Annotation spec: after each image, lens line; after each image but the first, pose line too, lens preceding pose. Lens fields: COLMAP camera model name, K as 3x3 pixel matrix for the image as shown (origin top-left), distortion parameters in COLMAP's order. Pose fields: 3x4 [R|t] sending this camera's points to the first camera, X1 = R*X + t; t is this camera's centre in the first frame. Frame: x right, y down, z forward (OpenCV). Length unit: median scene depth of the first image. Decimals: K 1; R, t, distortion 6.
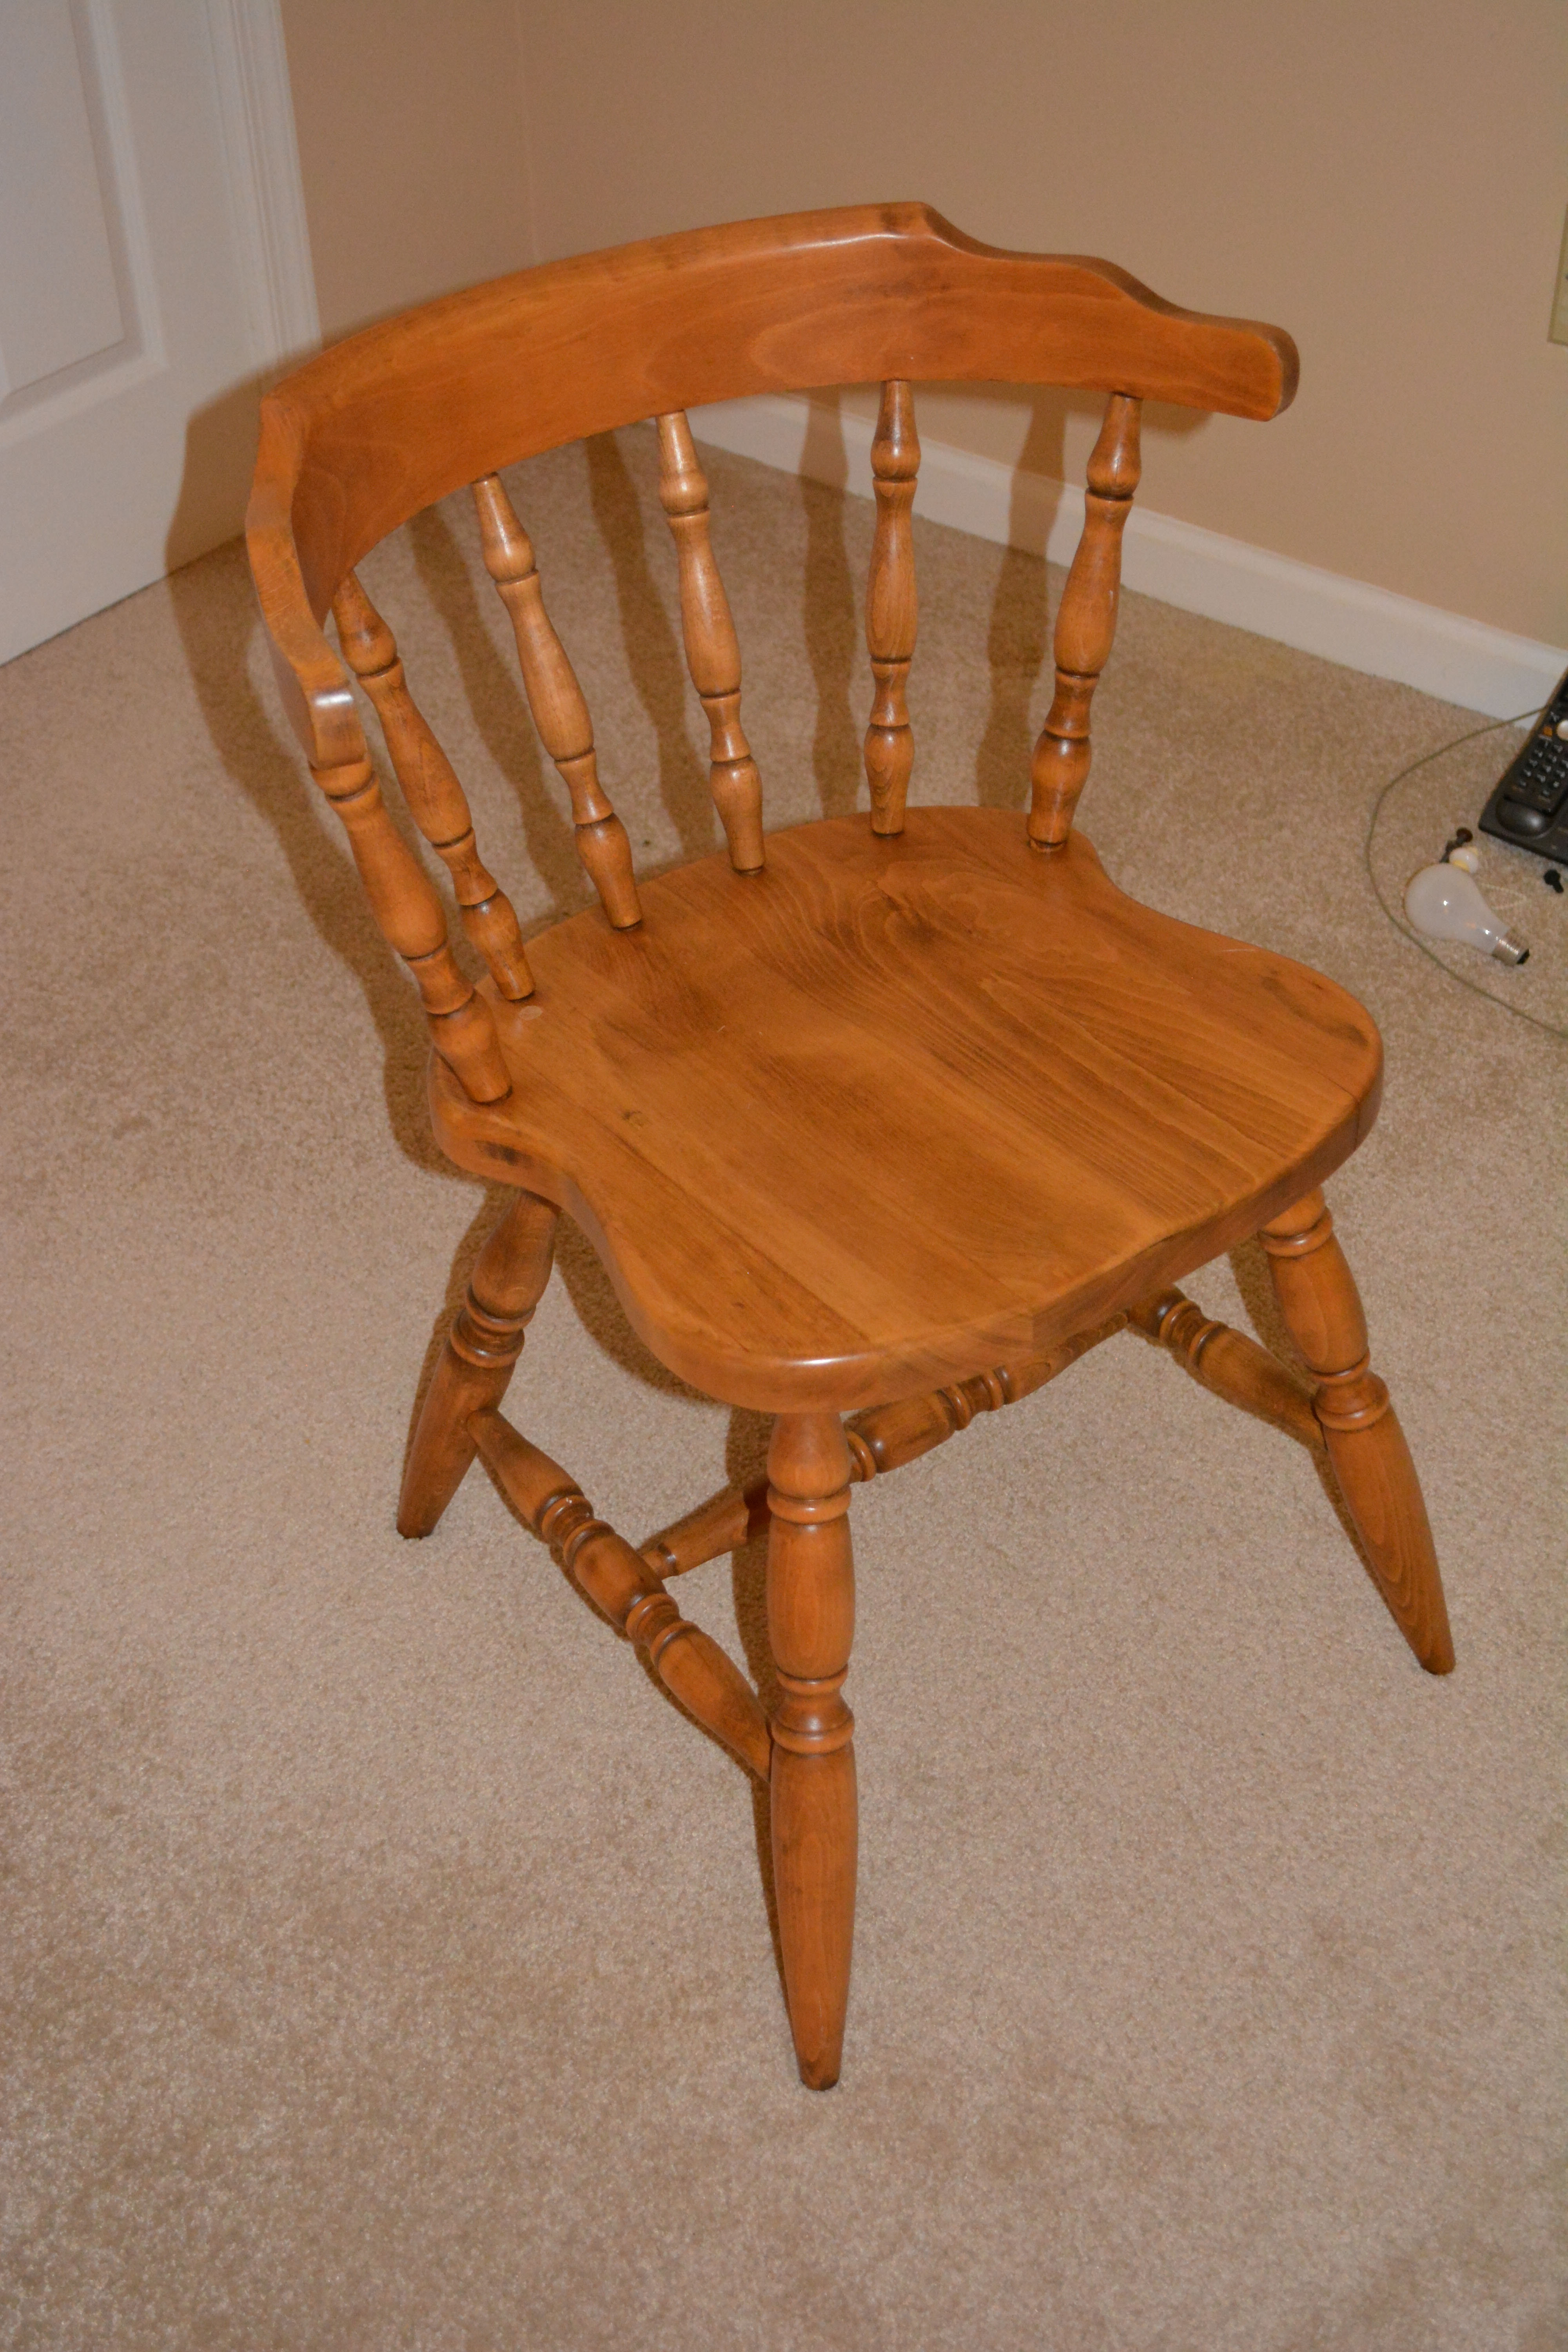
lens RADIAL K [[2621.0, 0, 824.2], [0, 2621.0, 1187.4], [0, 0, 1]] dist [-0.027003, 0.000000]
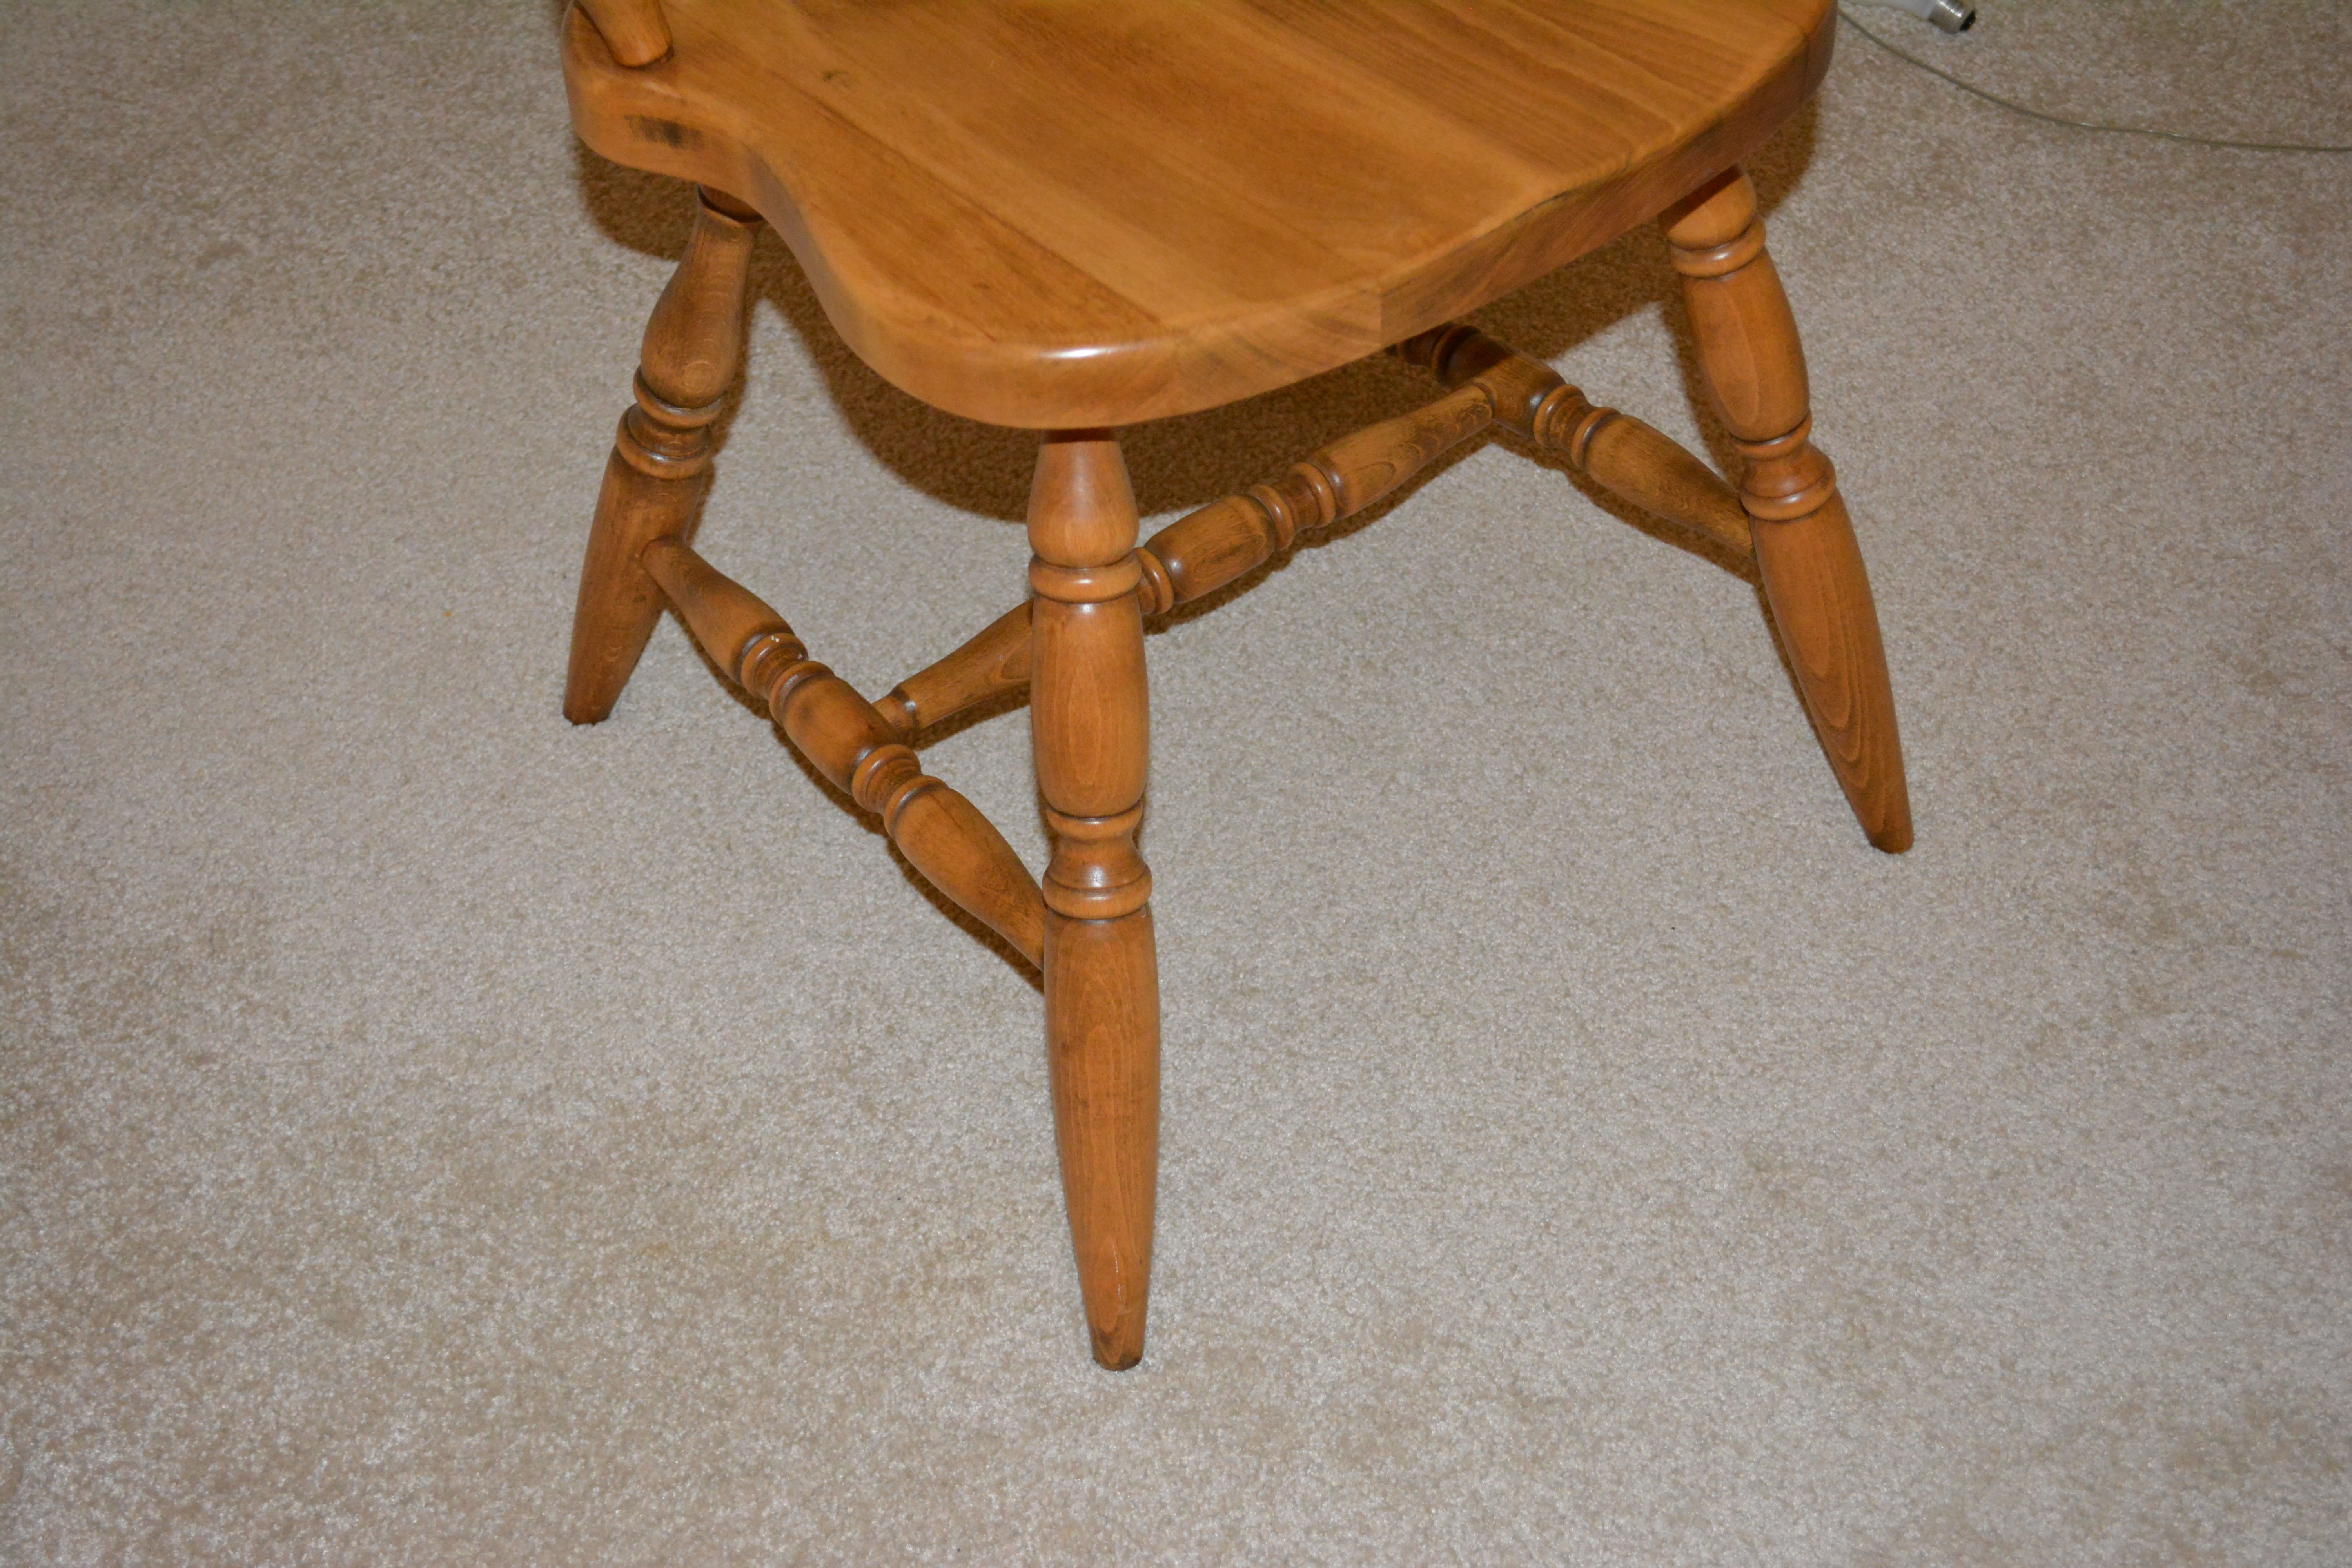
lens RADIAL K [[2933.5, 0, 1187.5], [0, 2933.5, 763.1], [0, 0, 1]] dist [-0.014209, 0.000000]
pose [[0.999418, -0.023146, 0.025039, 0.001188], [0.021235, 0.997026, 0.074079, 0.098296], [-0.026680, -0.073504, 0.996938, 0.140150]]
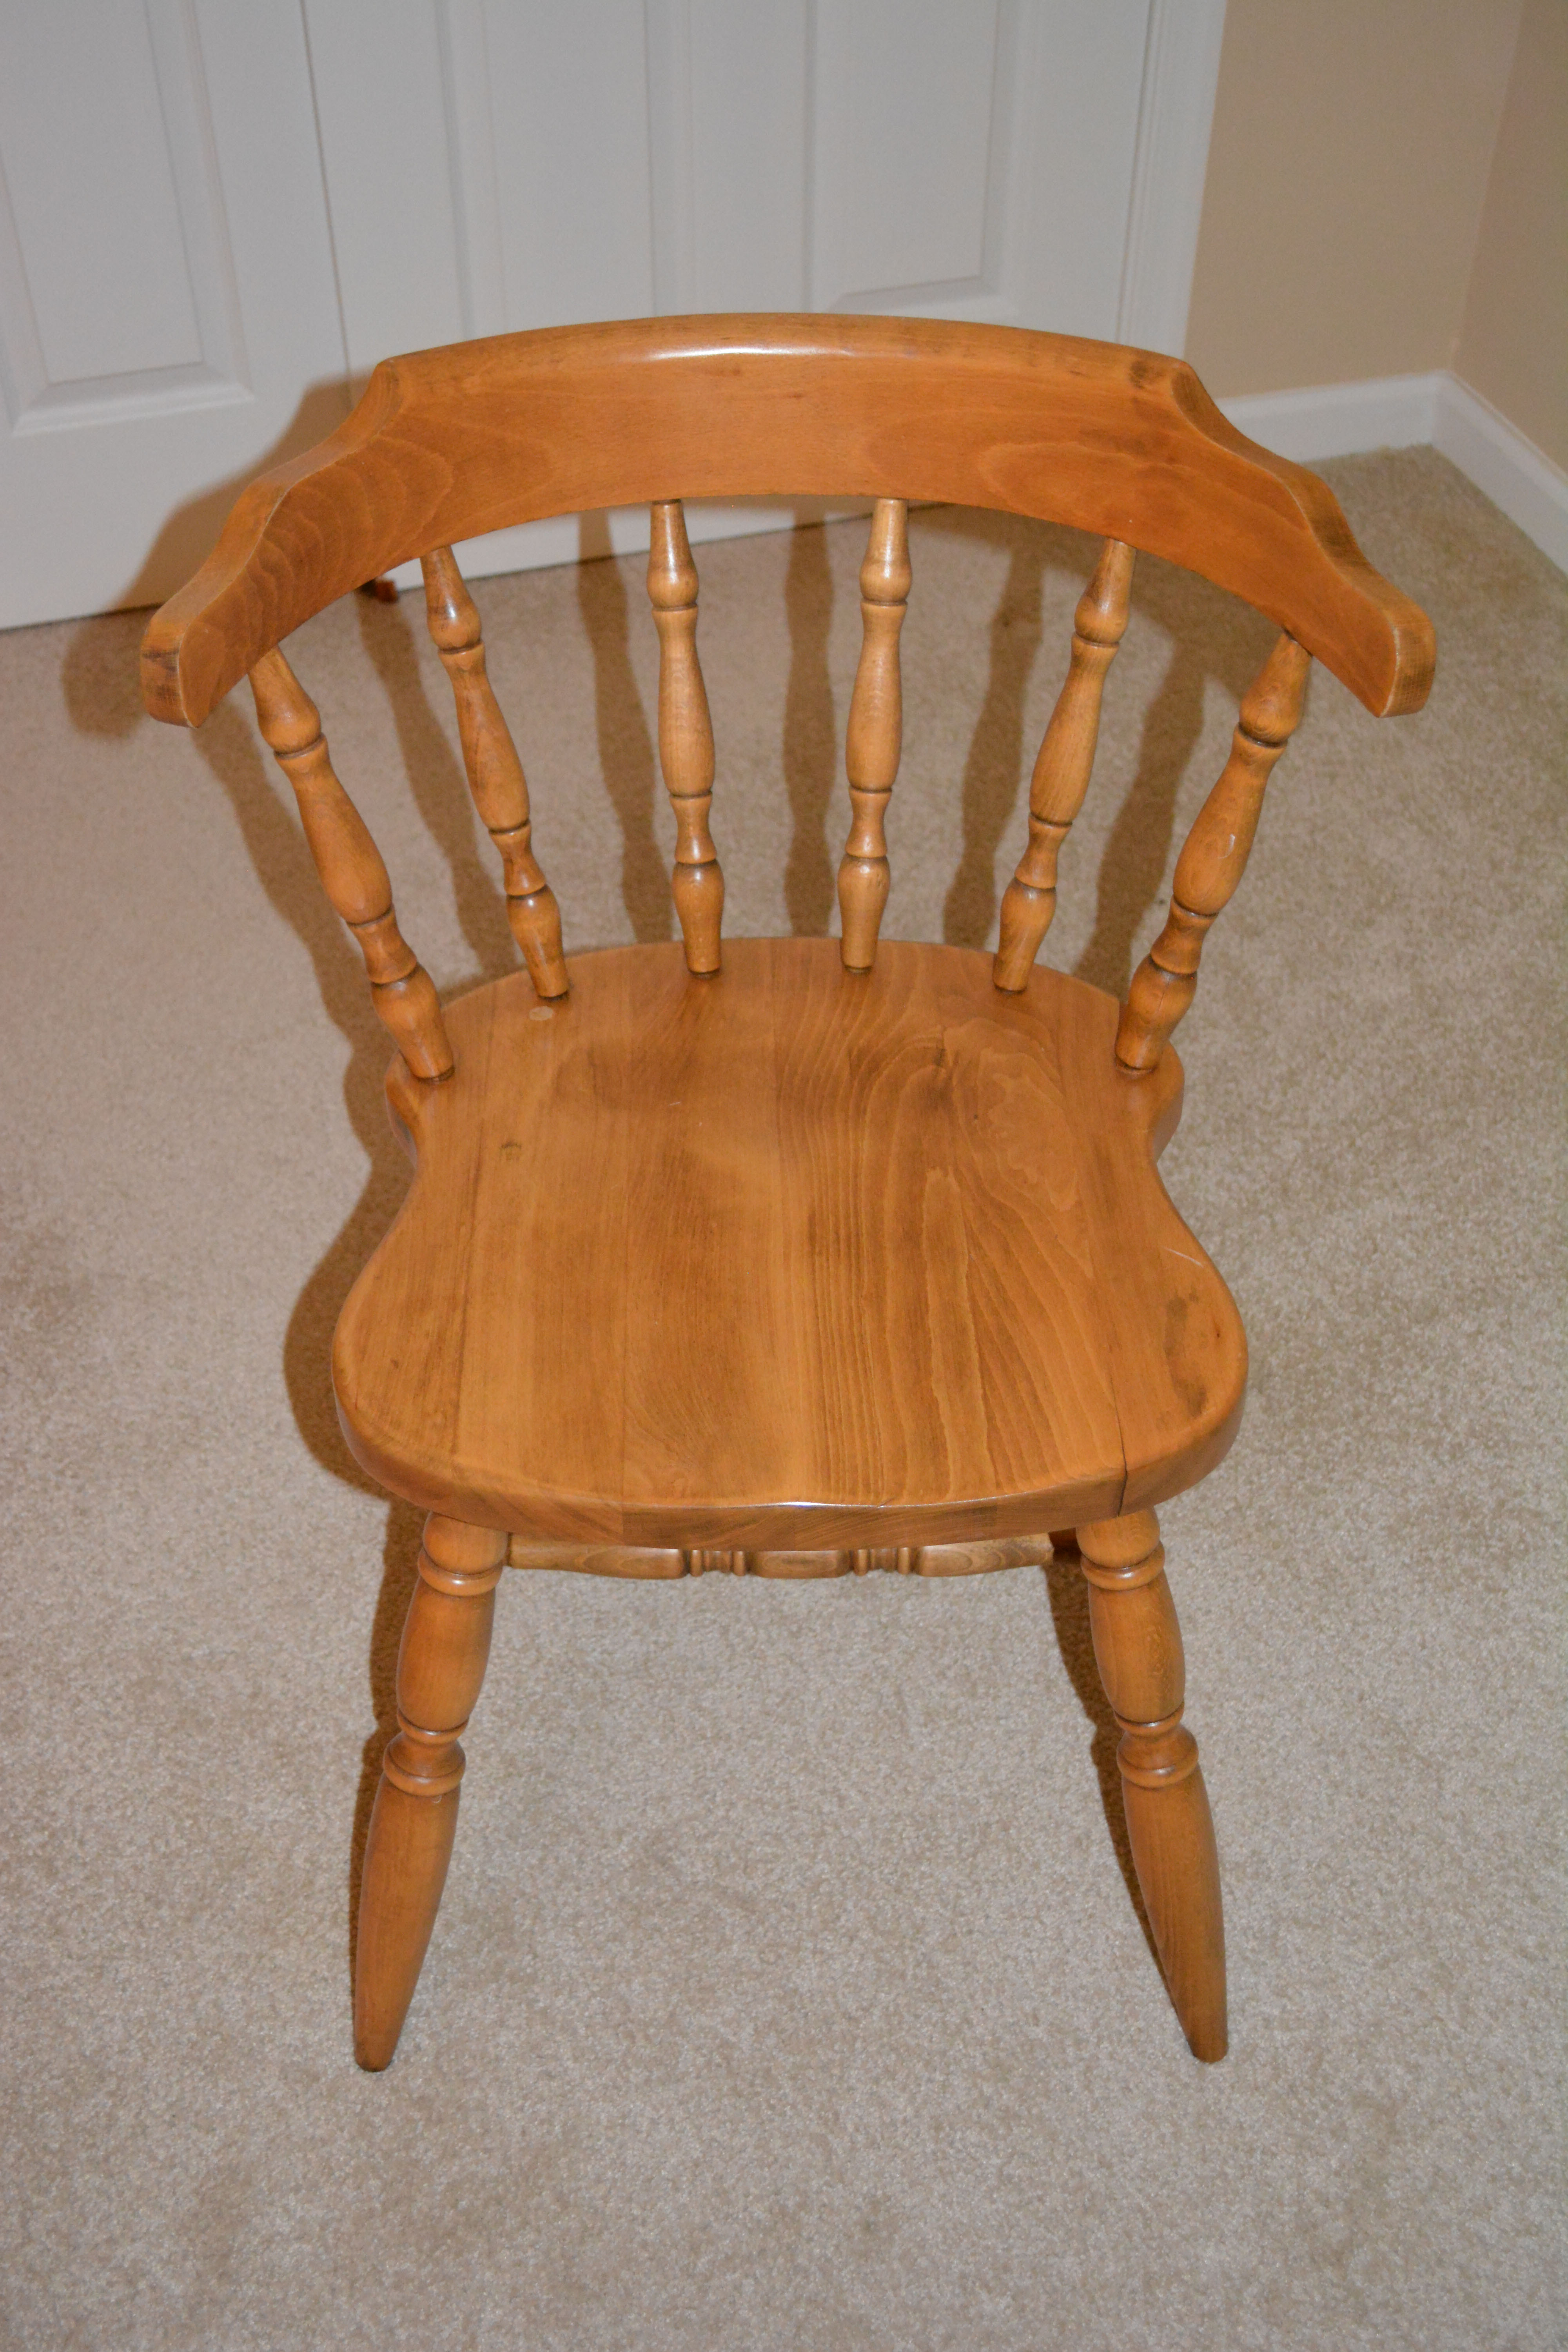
lens RADIAL K [[2455.3, 0, 788.4], [0, 2455.3, 1202.1], [0, 0, 1]] dist [-0.049634, 0.000000]
pose [[0.814622, 0.423884, -0.395870, 0.362055], [-0.395597, 0.905214, 0.155210, -0.179783], [0.424138, 0.030168, 0.905095, 0.173986]]
